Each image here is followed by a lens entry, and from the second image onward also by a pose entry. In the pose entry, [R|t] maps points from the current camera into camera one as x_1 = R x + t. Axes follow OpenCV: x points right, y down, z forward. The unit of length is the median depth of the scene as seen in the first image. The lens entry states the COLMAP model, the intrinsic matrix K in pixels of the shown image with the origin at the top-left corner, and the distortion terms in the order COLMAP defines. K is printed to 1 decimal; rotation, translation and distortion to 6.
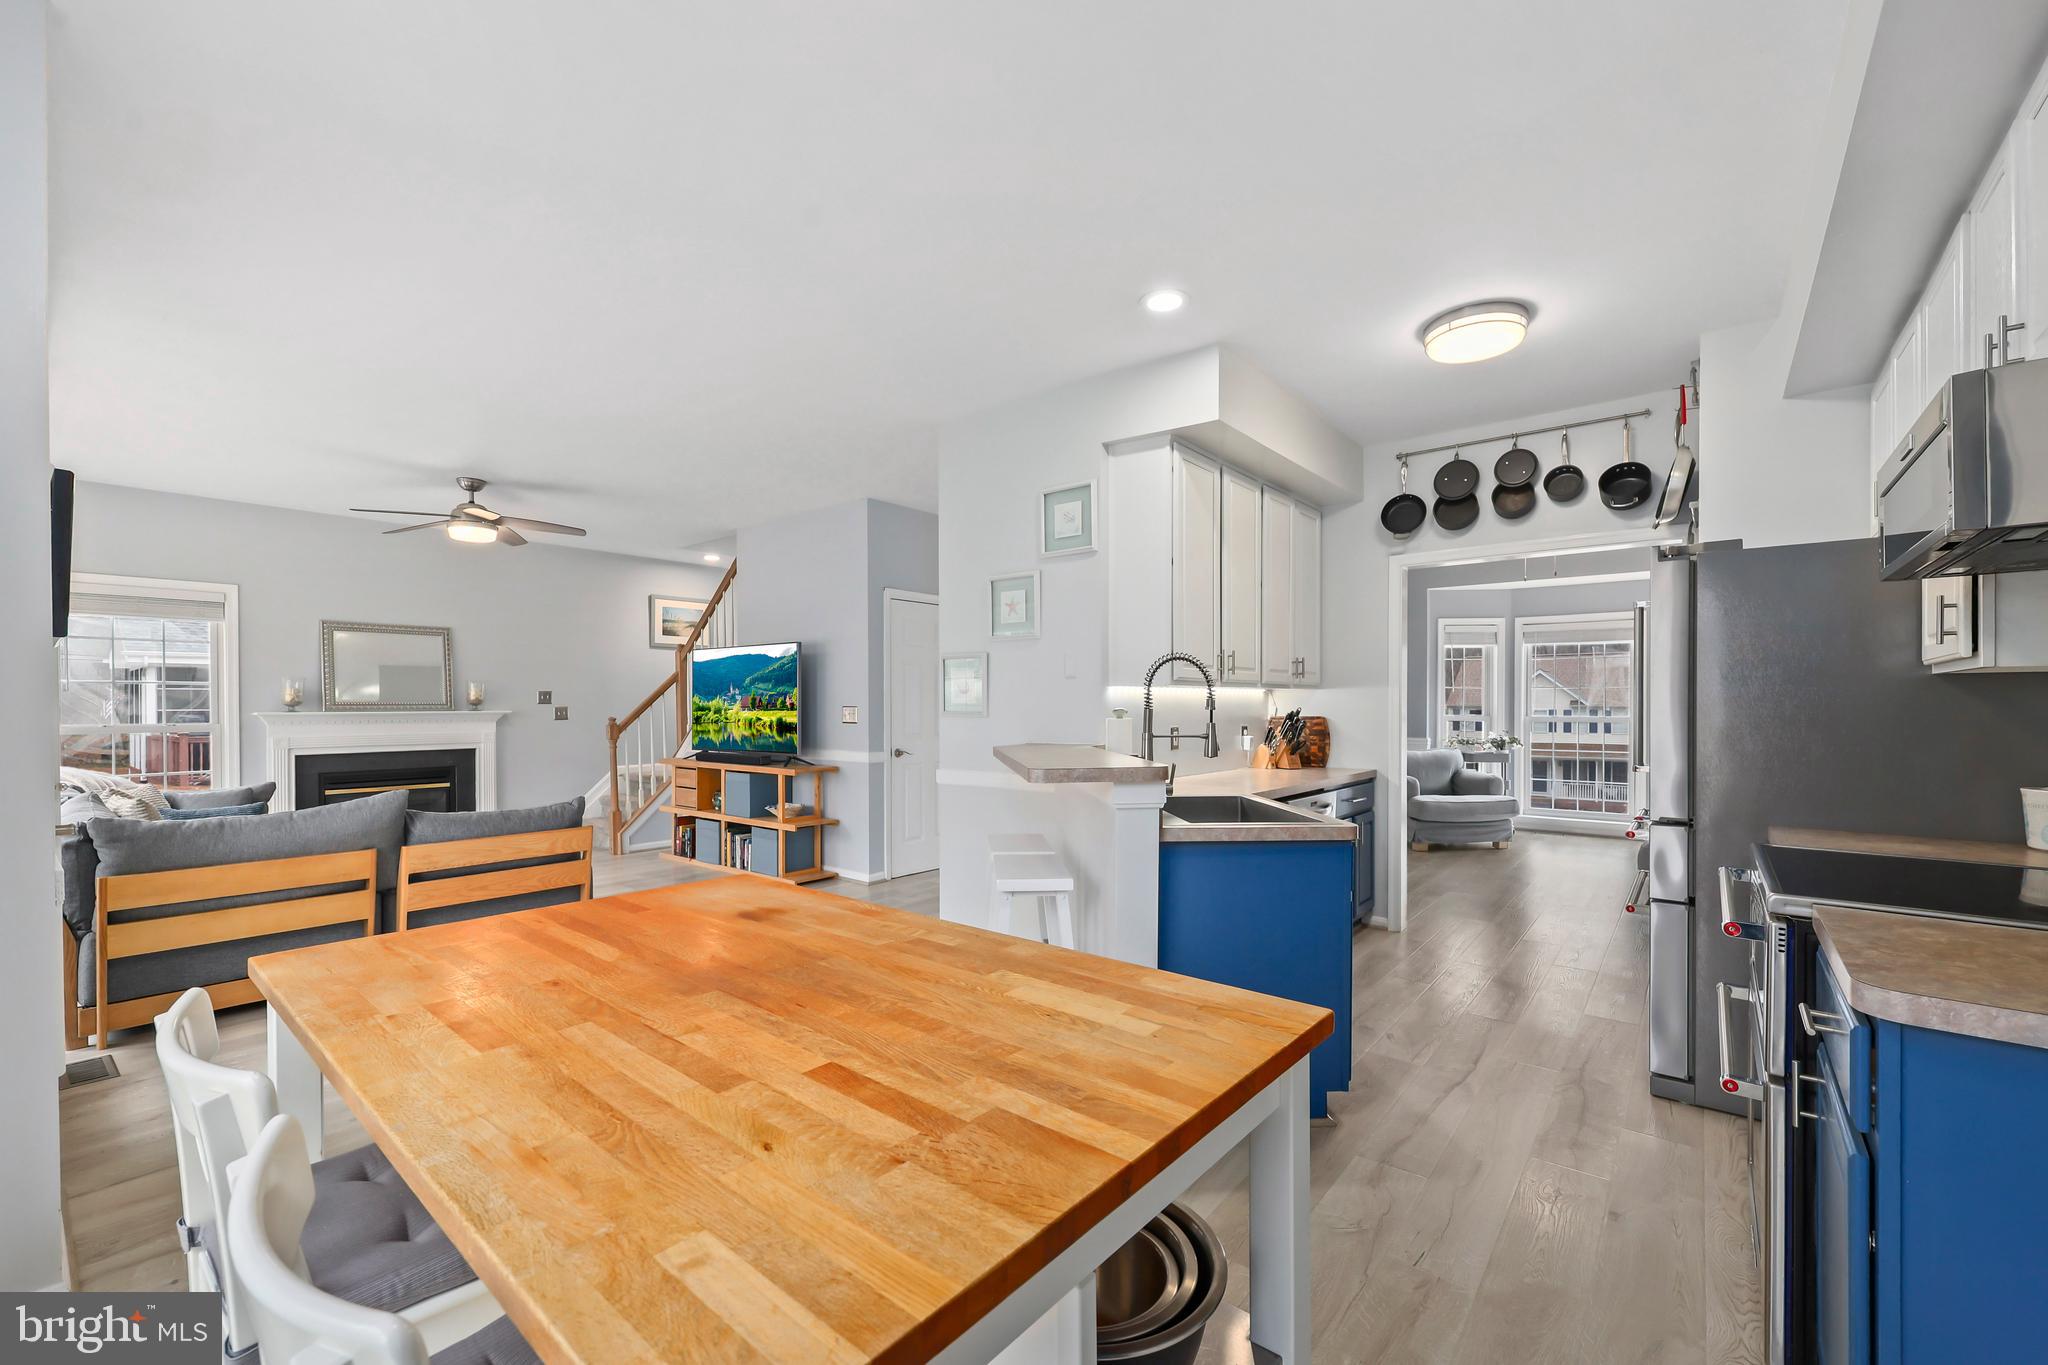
lens RADIAL K [[827.5, 0, 1026.3], [0, 827.5, 713.8], [0, 0, 1]] dist [-0.001609, -0.000429]
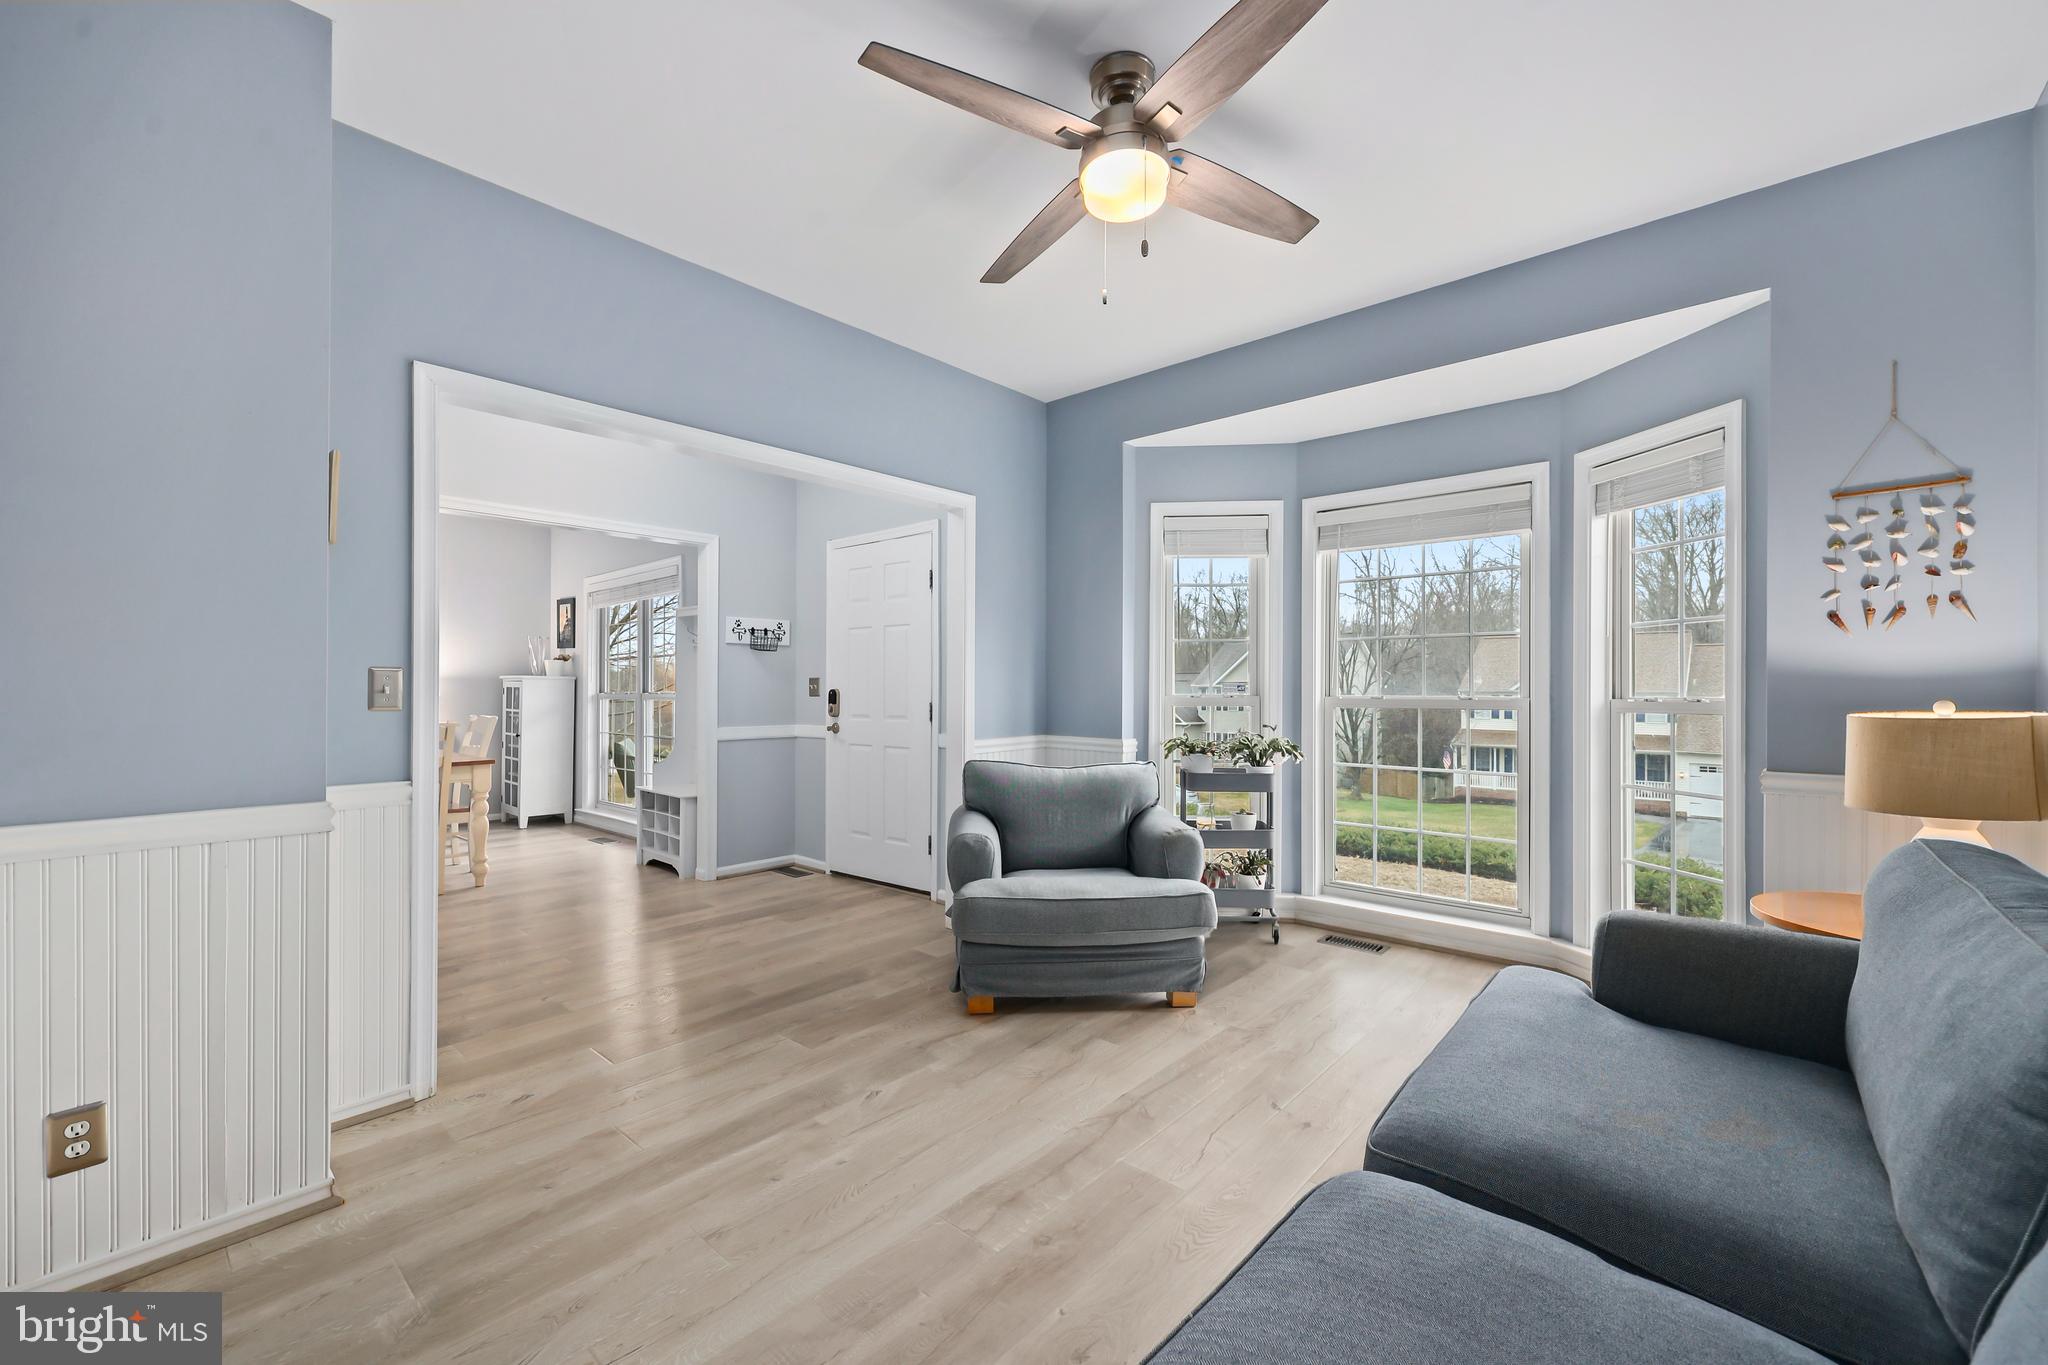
lens RADIAL K [[824.7, 0, 1024.0], [0, 824.7, 682.5], [0, 0, 1]] dist [-0.000623, -0.000111]
pose [[0.999463, 0.002835, -0.032652, 0.844194], [-0.003428, 0.999830, -0.018118, 0.007161], [0.032595, 0.018220, 0.999303, 0.956315]]
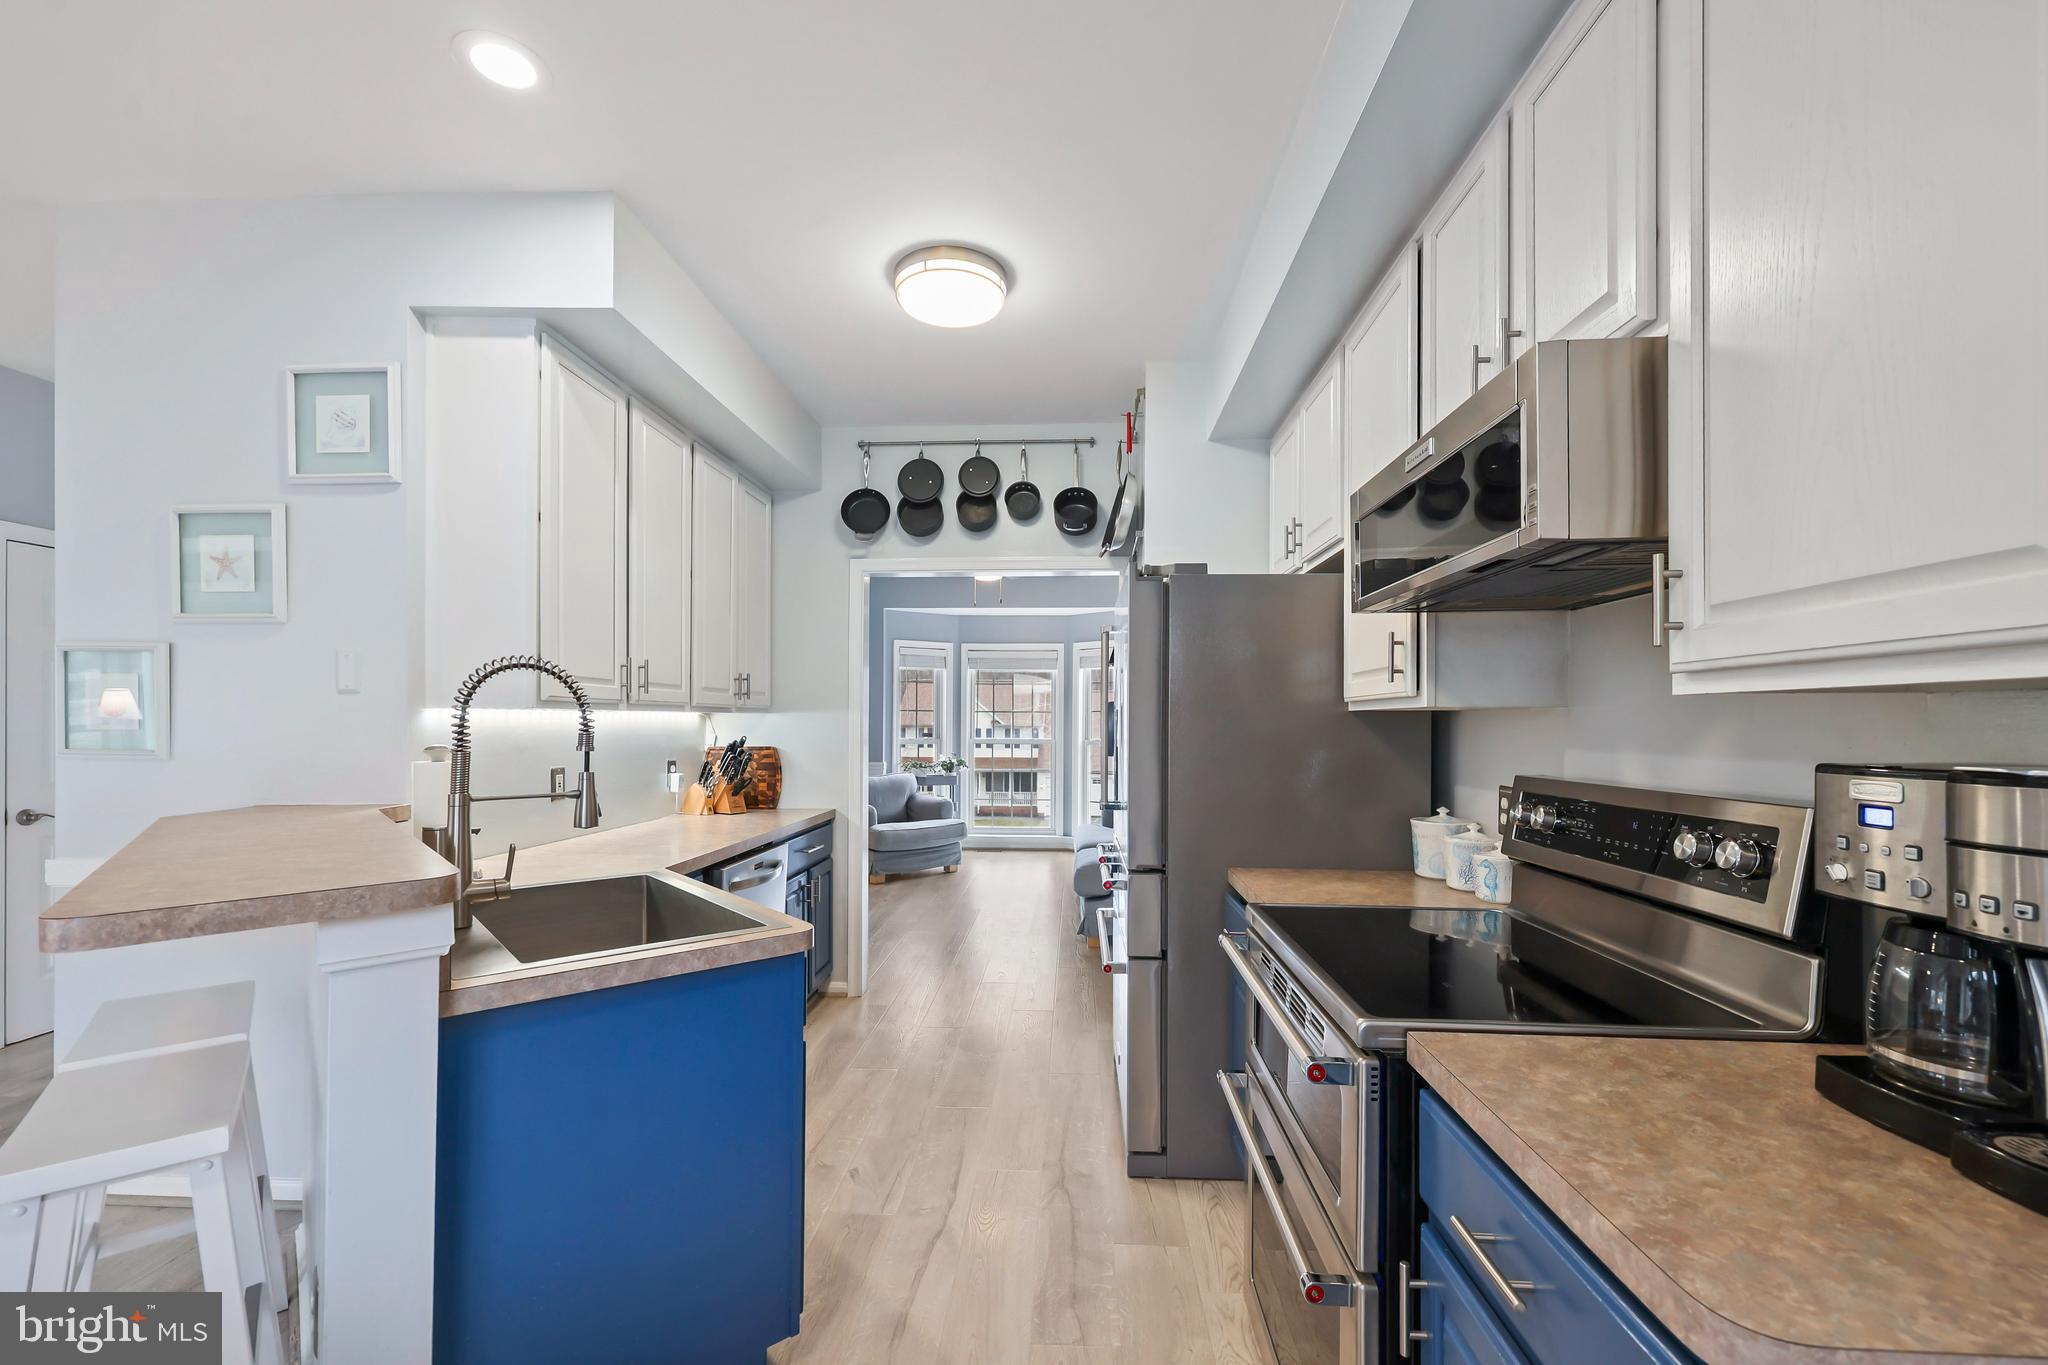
lens RADIAL K [[827.5, 0, 1026.3], [0, 827.5, 713.8], [0, 0, 1]] dist [-0.001609, -0.000429]
pose [[0.807217, 0.009040, 0.590185, 0.091238], [0.003348, 0.999796, -0.019894, -0.014163], [-0.590245, 0.018035, 0.807023, 0.226257]]
